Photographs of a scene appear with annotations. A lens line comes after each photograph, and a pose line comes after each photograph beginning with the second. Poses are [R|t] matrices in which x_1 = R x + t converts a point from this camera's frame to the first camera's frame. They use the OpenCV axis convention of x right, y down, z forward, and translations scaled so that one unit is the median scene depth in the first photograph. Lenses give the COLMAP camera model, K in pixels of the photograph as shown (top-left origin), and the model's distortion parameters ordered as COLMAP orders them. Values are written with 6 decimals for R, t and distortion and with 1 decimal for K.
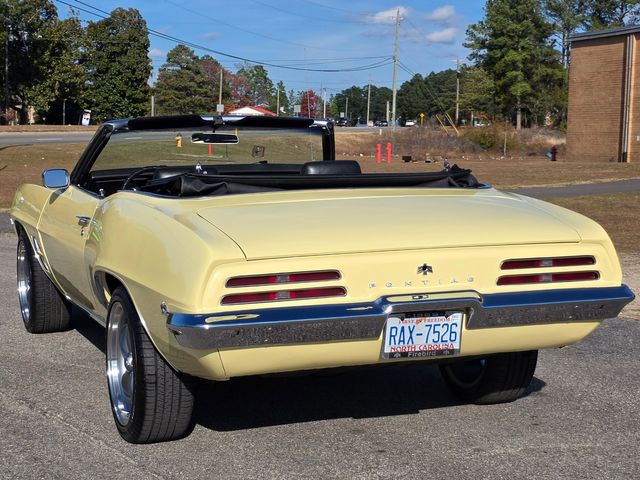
lens RADIAL K [[1307.0, 0, 333.4], [0, 1307.0, 241.5], [0, 0, 1]] dist [0.158448, -0.386647]
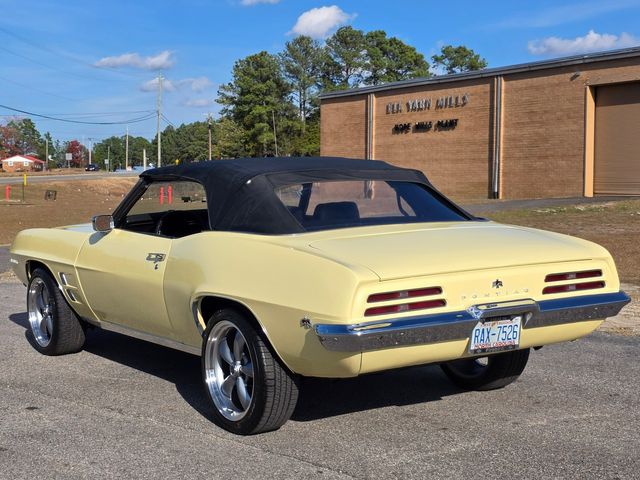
lens RADIAL K [[1129.3, 0, 320.0], [0, 1129.3, 240.0], [0, 0, 1]] dist [0.146201, -0.151216]
pose [[0.979723, -0.028677, 0.198293, -0.014642], [0.033823, 0.999172, -0.022614, -0.000124], [-0.197481, 0.028862, 0.979882, -0.003210]]
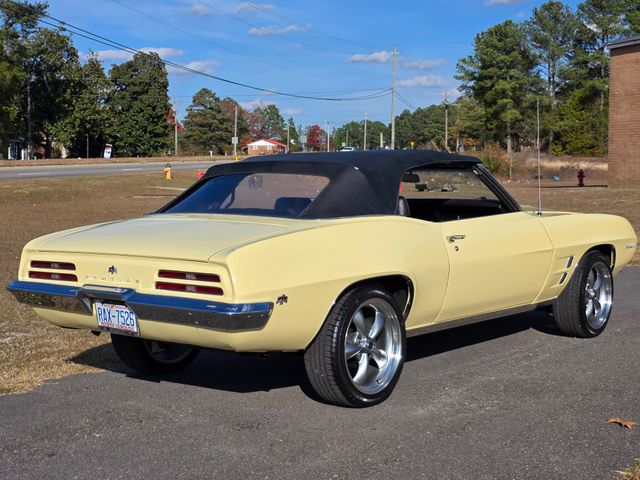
lens RADIAL K [[1011.0, 0, 322.8], [0, 1011.0, 225.6], [0, 0, 1]] dist [0.143959, -0.564659]
pose [[0.999676, -0.021092, -0.014223, -0.000710], [0.020822, 0.999606, -0.018842, -0.013914], [0.014615, 0.018540, 0.999721, 0.170108]]
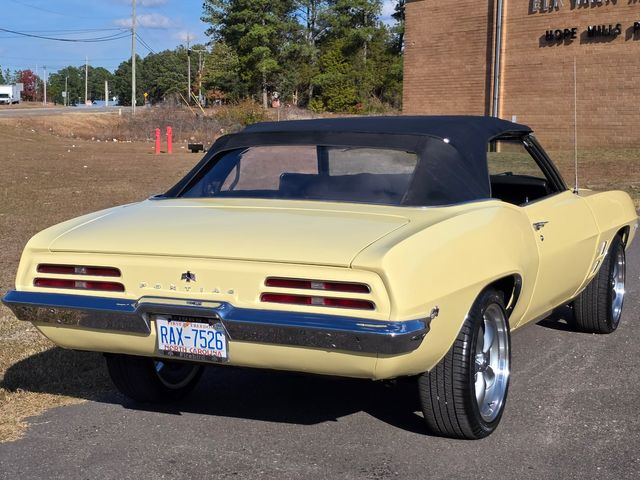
lens RADIAL K [[1148.2, 0, 317.7], [0, 1148.2, 258.4], [0, 0, 1]] dist [0.158022, -0.376815]
pose [[0.973250, -0.037443, 0.226675, -0.015688], [0.027504, 0.998523, 0.046851, -0.015338], [-0.228095, -0.039363, 0.972843, 0.176833]]
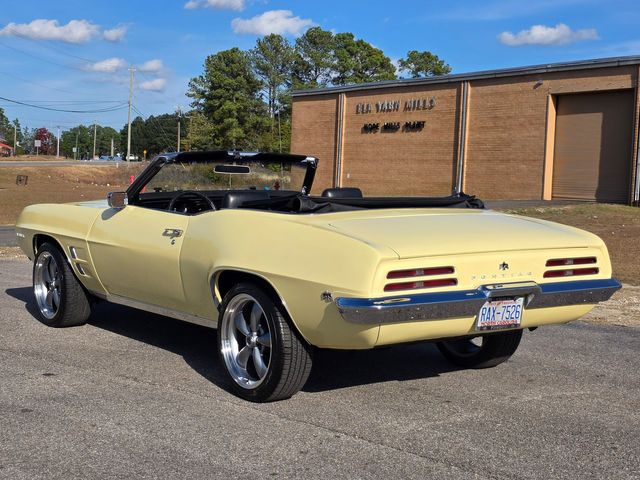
lens RADIAL K [[1095.9, 0, 347.7], [0, 1095.9, 239.5], [0, 0, 1]] dist [0.238734, -1.016941]
pose [[0.966500, 0.002674, 0.256654, -0.017596], [0.002076, 0.999832, -0.018236, 0.000630], [-0.256660, 0.018158, 0.966331, -0.003993]]
